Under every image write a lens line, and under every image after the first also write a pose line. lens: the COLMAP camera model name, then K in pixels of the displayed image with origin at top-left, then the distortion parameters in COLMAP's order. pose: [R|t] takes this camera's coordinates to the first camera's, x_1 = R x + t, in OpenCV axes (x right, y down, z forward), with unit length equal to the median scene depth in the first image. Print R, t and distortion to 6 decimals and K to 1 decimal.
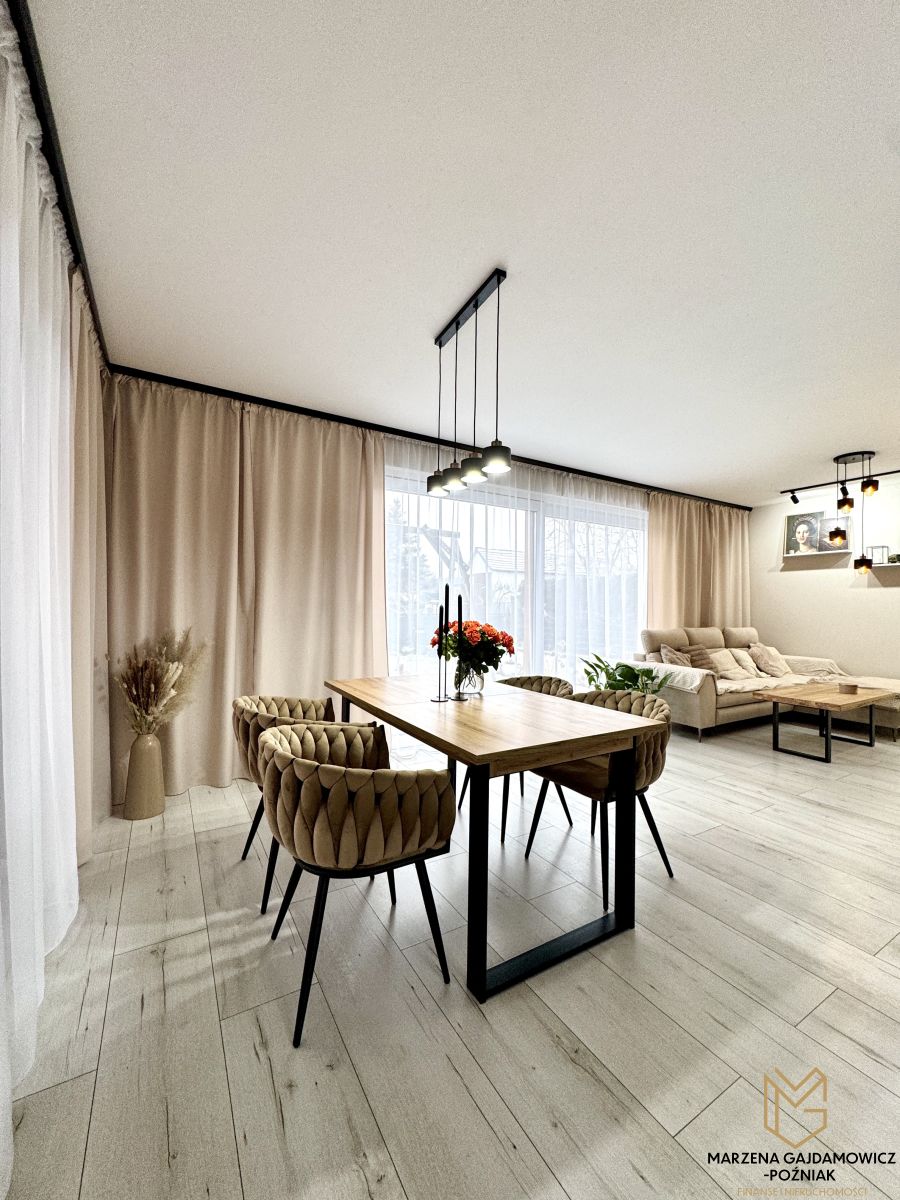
lens RADIAL K [[478.2, 0, 450.6], [0, 478.2, 600.8], [0, 0, 1]] dist [-0.004254, 0.000680]
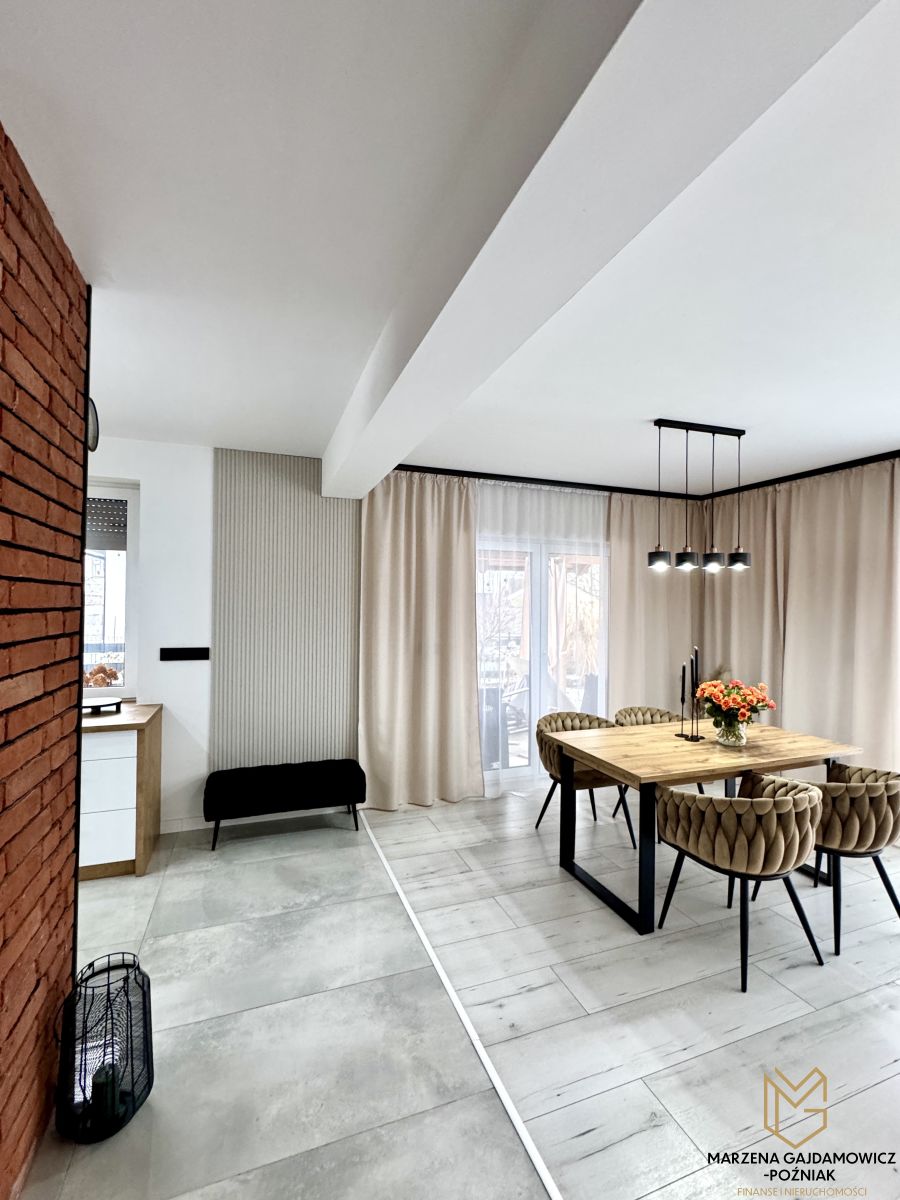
lens RADIAL K [[524.3, 0, 452.6], [0, 524.3, 600.8], [0, 0, 1]] dist [-0.000308, 0.000139]
pose [[-0.171985, -0.024642, -0.984791, 0.869487], [-0.002381, 0.999695, -0.024599, -0.072180], [0.985097, -0.001886, -0.171991, 0.355904]]
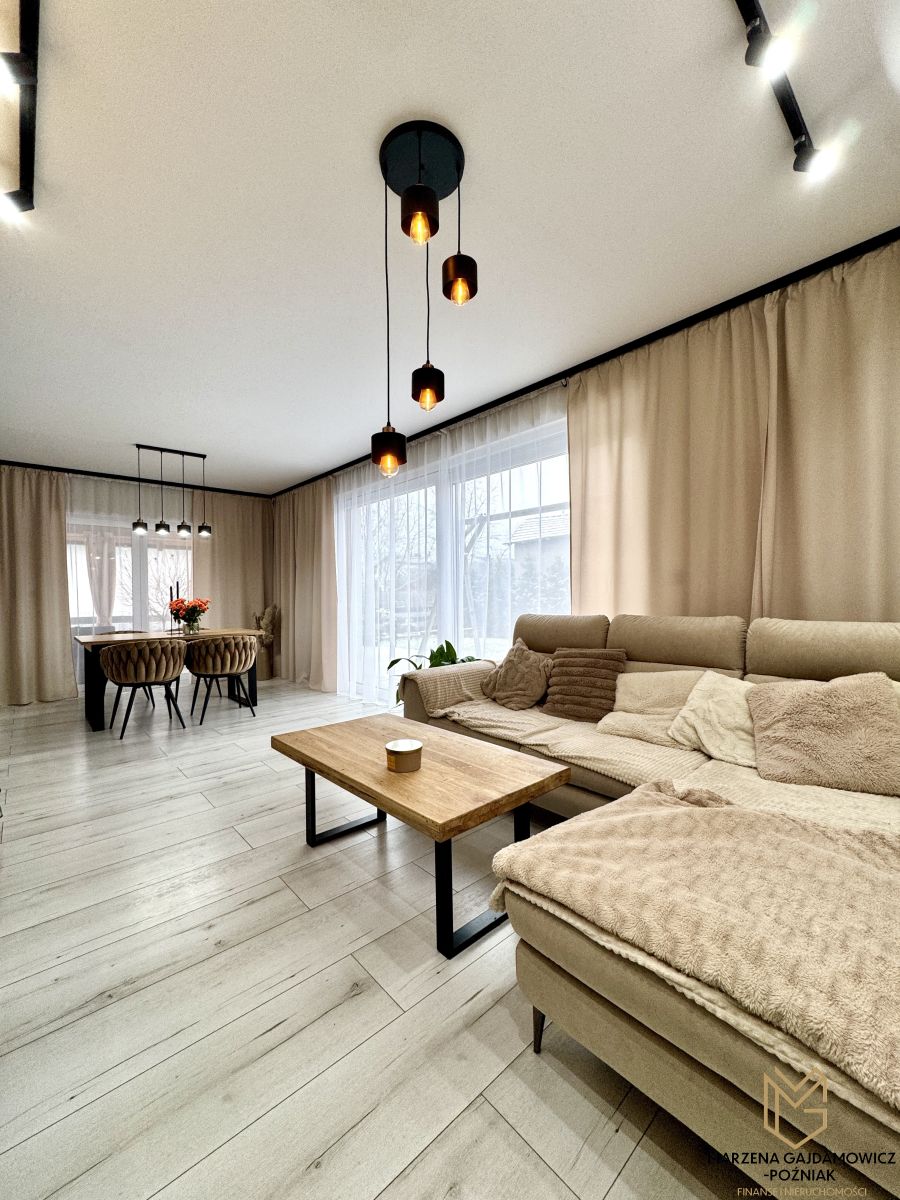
lens RADIAL K [[478.2, 0, 447.4], [0, 478.2, 600.4], [0, 0, 1]] dist [-0.004254, 0.000680]
pose [[0.186356, -0.013590, -0.982388, 1.376514], [0.024523, 0.999657, -0.009177, 0.061979], [0.982176, -0.022381, 0.186625, 1.056990]]
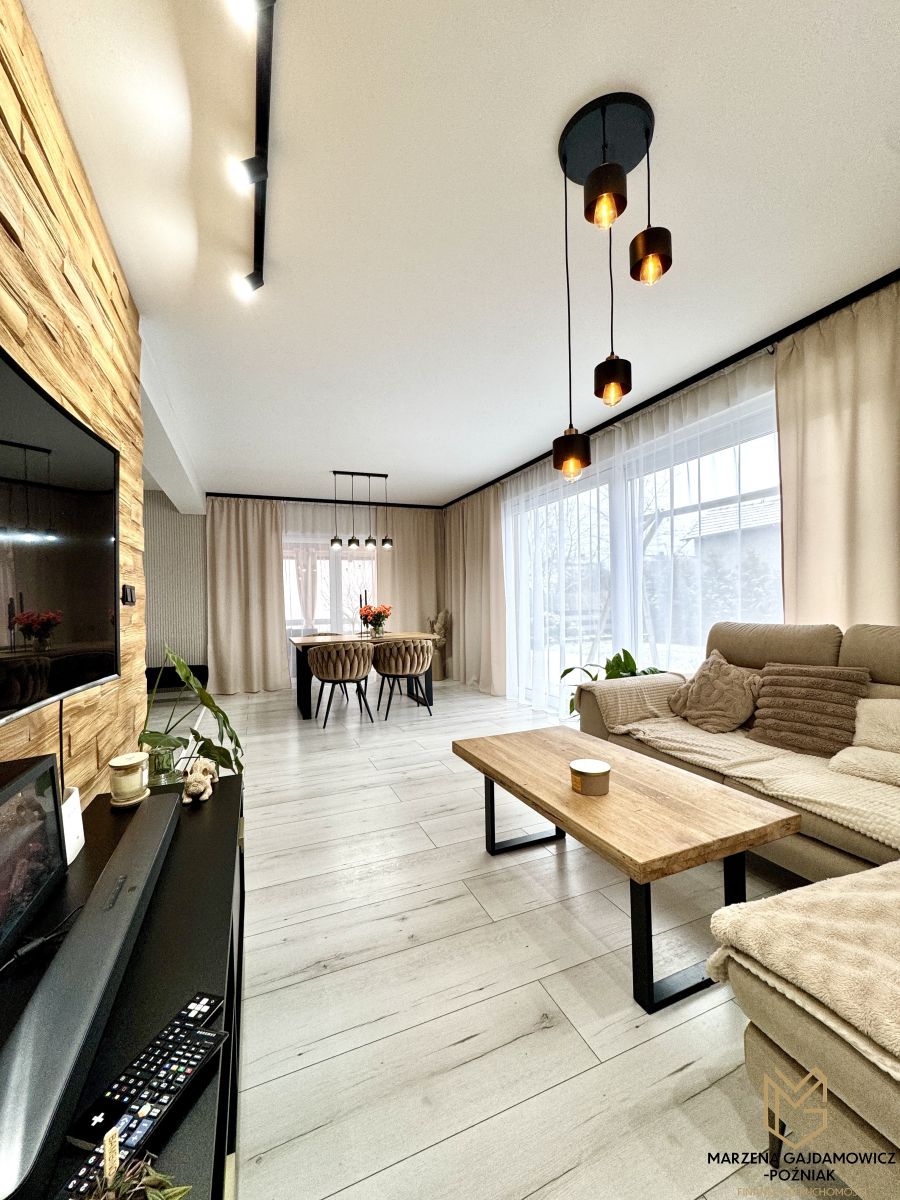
lens RADIAL K [[478.2, 0, 447.6], [0, 478.2, 600.9], [0, 0, 1]] dist [-0.004254, 0.000680]
pose [[-0.150108, -0.018563, -0.988495, 1.363934], [0.027226, 0.999367, -0.022902, 0.054671], [0.988295, -0.030350, -0.149508, 1.042548]]
